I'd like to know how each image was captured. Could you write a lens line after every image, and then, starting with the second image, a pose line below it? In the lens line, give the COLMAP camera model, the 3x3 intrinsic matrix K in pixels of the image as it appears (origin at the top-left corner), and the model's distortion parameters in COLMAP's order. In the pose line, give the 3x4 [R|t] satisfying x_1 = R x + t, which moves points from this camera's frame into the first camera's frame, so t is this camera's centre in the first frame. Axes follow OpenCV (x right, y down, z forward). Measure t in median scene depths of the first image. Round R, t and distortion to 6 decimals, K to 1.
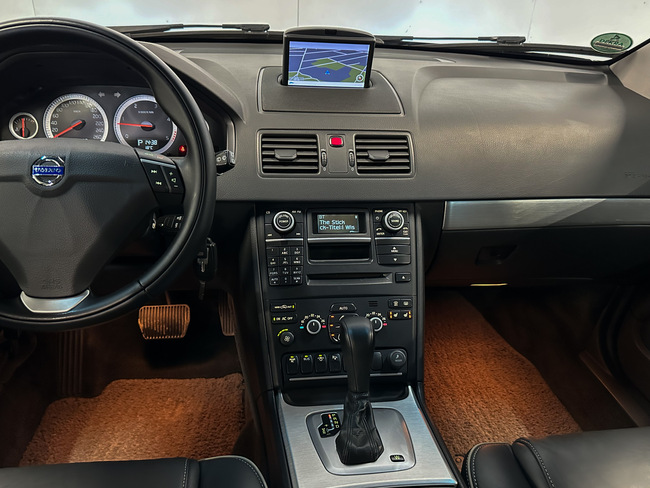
lens RADIAL K [[519.1, 0, 325.0], [0, 519.1, 244.0], [0, 0, 1]] dist [0.144701, -0.307138]
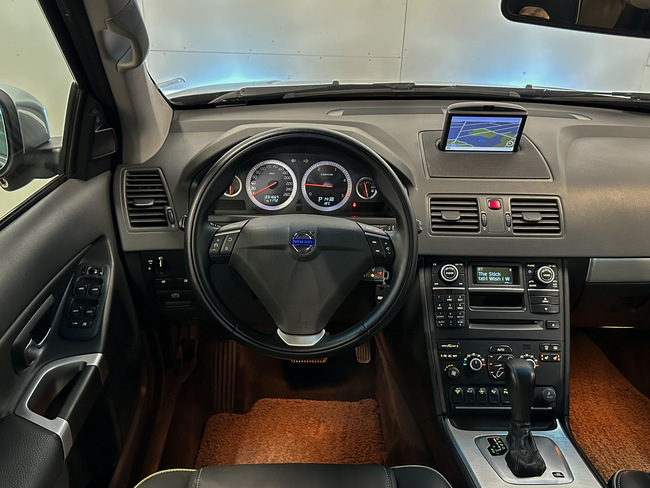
lens RADIAL K [[608.3, 0, 325.0], [0, 608.3, 244.0], [0, 0, 1]] dist [0.124196, -0.220453]
pose [[0.995555, 0.029274, -0.089515, -0.227011], [-0.030166, 0.999508, -0.008630, -0.084618], [0.089218, 0.011292, 0.995948, -0.390811]]
